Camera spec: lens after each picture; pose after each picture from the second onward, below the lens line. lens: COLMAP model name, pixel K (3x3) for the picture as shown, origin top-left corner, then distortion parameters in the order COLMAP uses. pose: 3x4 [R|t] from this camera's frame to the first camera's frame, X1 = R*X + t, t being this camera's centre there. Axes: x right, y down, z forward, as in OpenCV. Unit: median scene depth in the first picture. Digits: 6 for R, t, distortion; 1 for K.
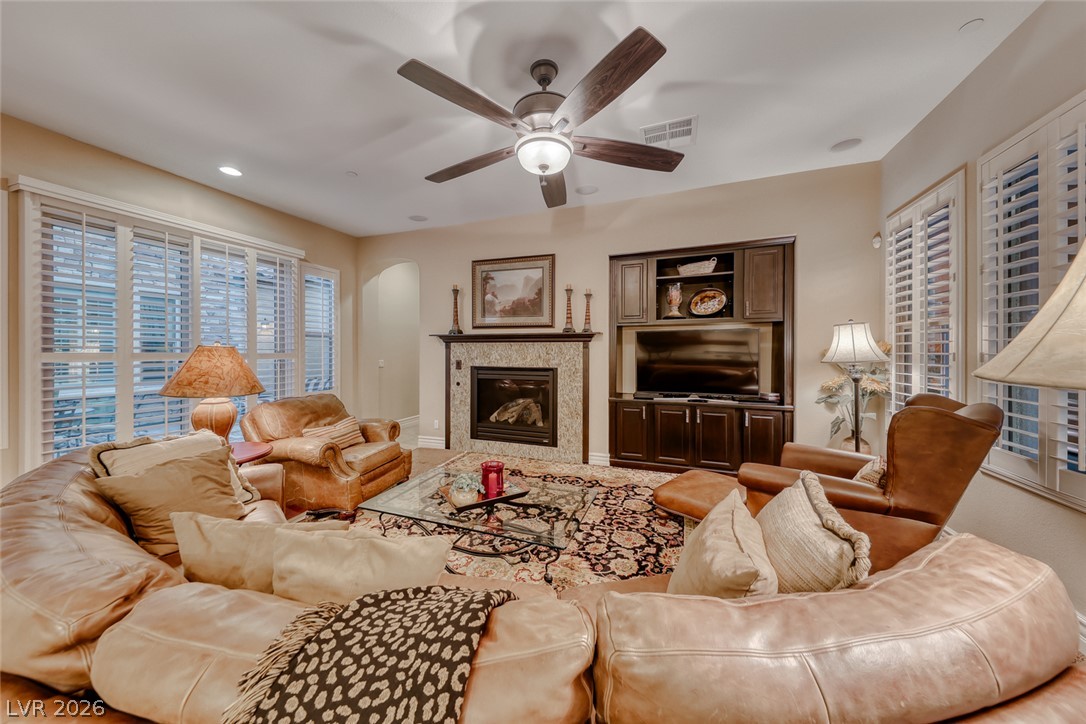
lens RADIAL K [[367.9, 0, 538.7], [0, 367.9, 354.3], [0, 0, 1]] dist [0.017209, -0.004874]
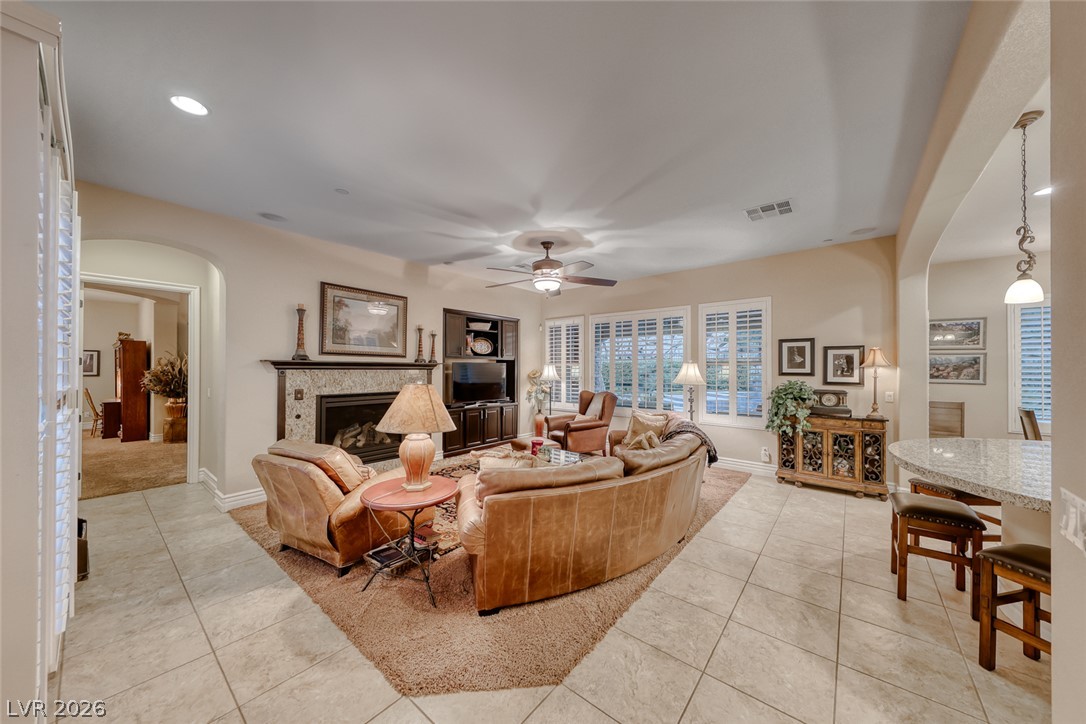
lens RADIAL K [[367.9, 0, 542.1], [0, 367.9, 368.0], [0, 0, 1]] dist [0.017209, -0.004874]
pose [[0.326456, 0.000668, 0.945212, -1.120995], [0.001517, 0.999998, -0.001230, -0.043032], [-0.945211, 0.001835, 0.326455, 0.209731]]
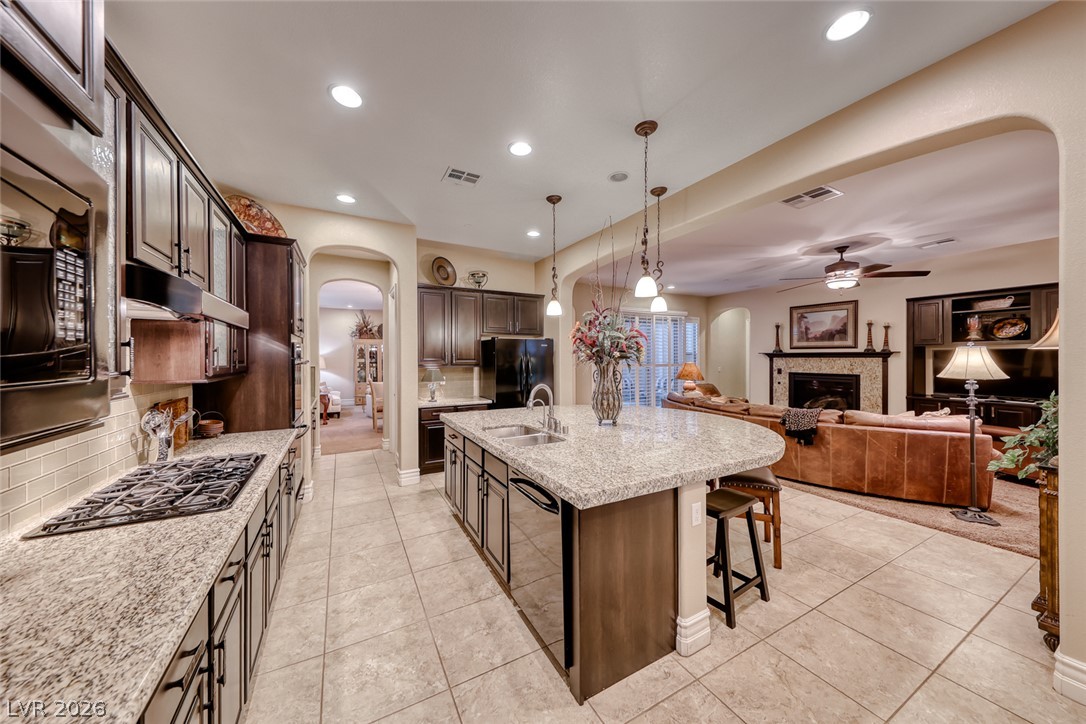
lens RADIAL K [[367.9, 0, 539.7], [0, 367.9, 360.6], [0, 0, 1]] dist [0.017209, -0.004874]
pose [[0.756136, 0.001281, -0.654413, 0.065272], [0.000546, 0.999997, 0.002588, -0.030147], [0.654414, -0.002314, 0.756133, -1.199935]]
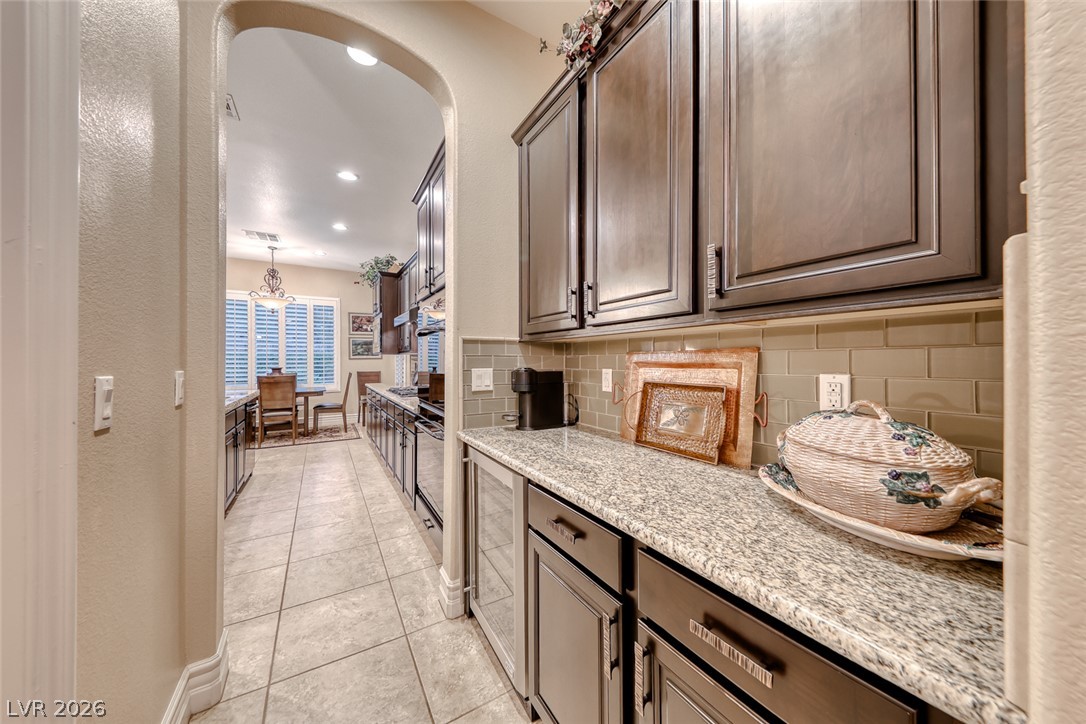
lens RADIAL K [[367.9, 0, 543.8], [0, 367.9, 365.2], [0, 0, 1]] dist [0.017209, -0.004874]
pose [[-0.787592, -0.008108, 0.616144, -1.512854], [-0.000180, 0.999916, 0.012927, 0.027478], [-0.616197, 0.010071, -0.787528, -0.524375]]
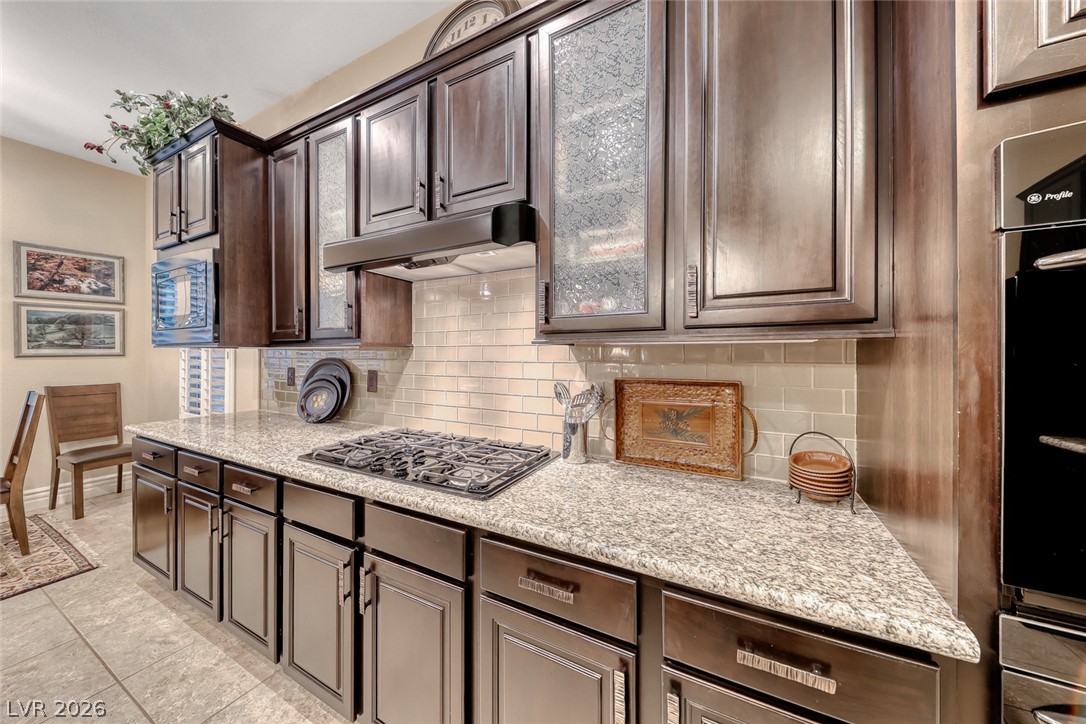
lens RADIAL K [[367.9, 0, 539.0], [0, 367.9, 355.9], [0, 0, 1]] dist [0.017209, -0.004874]
pose [[-0.991655, -0.000856, 0.128921, -0.721375], [-0.000130, 0.999984, 0.005635, 0.014457], [-0.128923, 0.005572, -0.991639, -0.774771]]
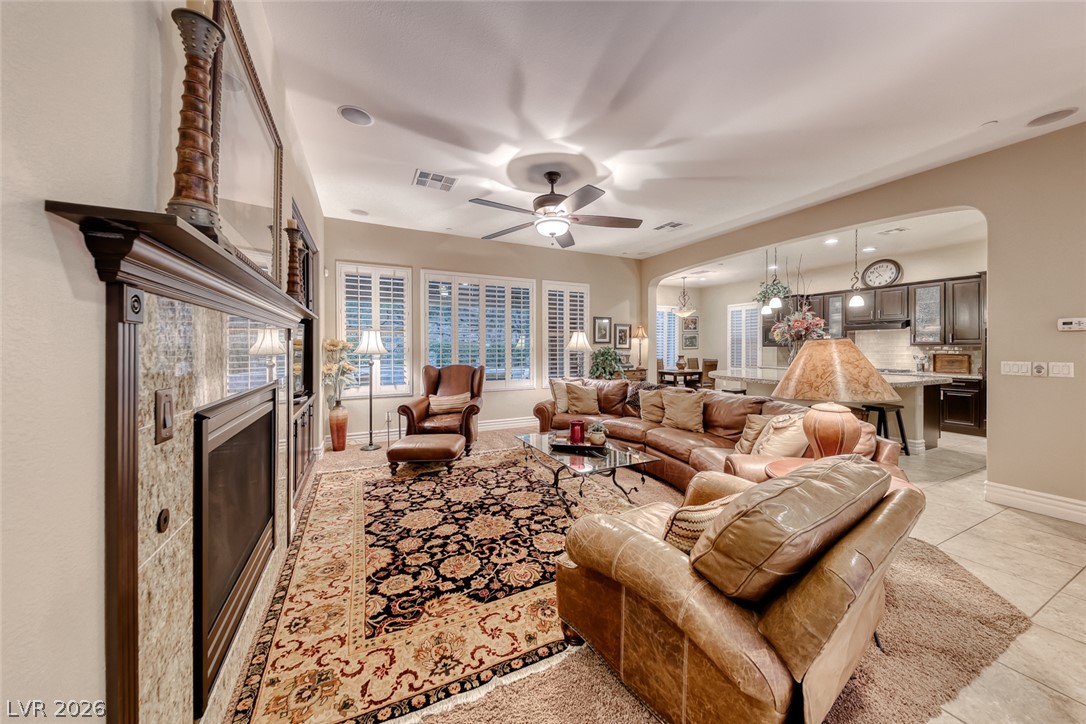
lens RADIAL K [[367.9, 0, 539.3], [0, 367.9, 348.9], [0, 0, 1]] dist [0.017209, -0.004874]
pose [[-0.723411, -0.000390, 0.690417, -0.624623], [0.005750, 0.999962, 0.006589, -0.005080], [-0.690393, 0.008736, -0.723382, 1.300038]]
